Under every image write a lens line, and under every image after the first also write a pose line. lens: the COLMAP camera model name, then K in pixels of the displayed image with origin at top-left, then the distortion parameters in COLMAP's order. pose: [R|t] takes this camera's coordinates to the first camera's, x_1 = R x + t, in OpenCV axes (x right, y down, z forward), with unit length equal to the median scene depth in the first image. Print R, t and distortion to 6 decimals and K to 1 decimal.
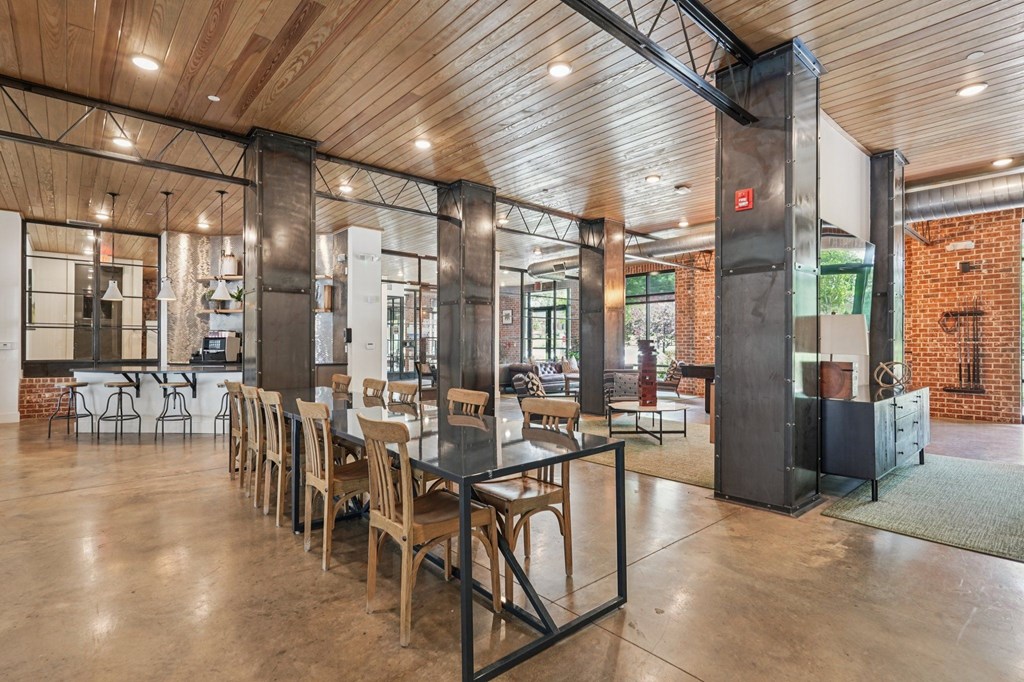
lens RADIAL K [[495.2, 0, 513.3], [0, 495.2, 342.0], [0, 0, 1]] dist [-0.003408, -0.000038]
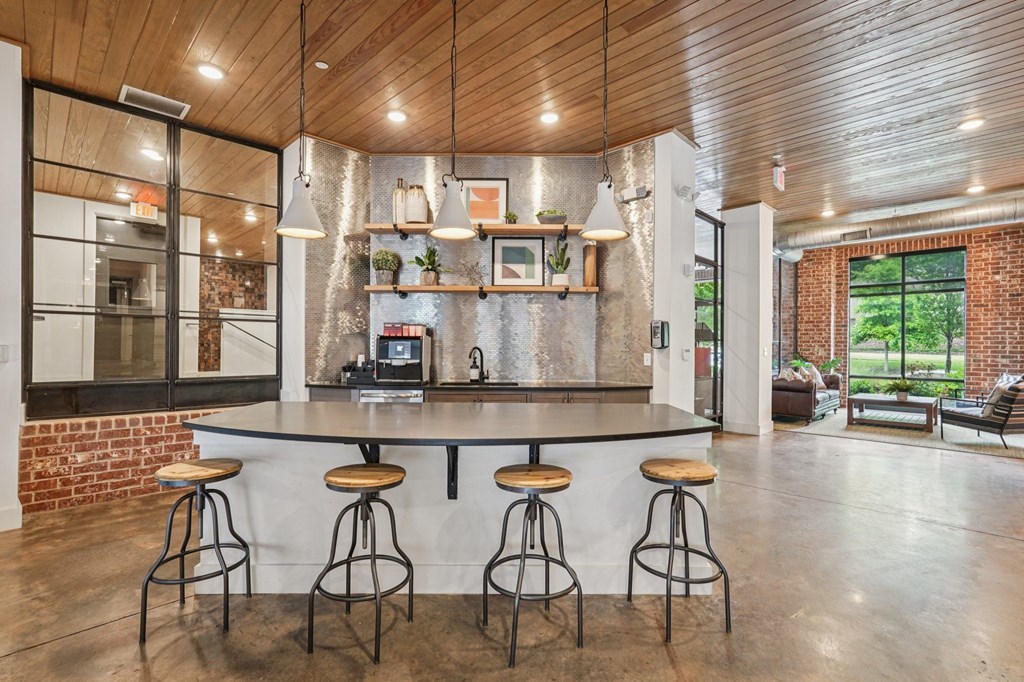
lens RADIAL K [[468.3, 0, 510.5], [0, 468.3, 341.8], [0, 0, 1]] dist [-0.001988, -0.000867]
pose [[0.997294, 0.006090, 0.073264, -0.534496], [-0.006143, 0.999981, 0.000507, -0.004584], [-0.073259, -0.000956, 0.997312, 0.494979]]
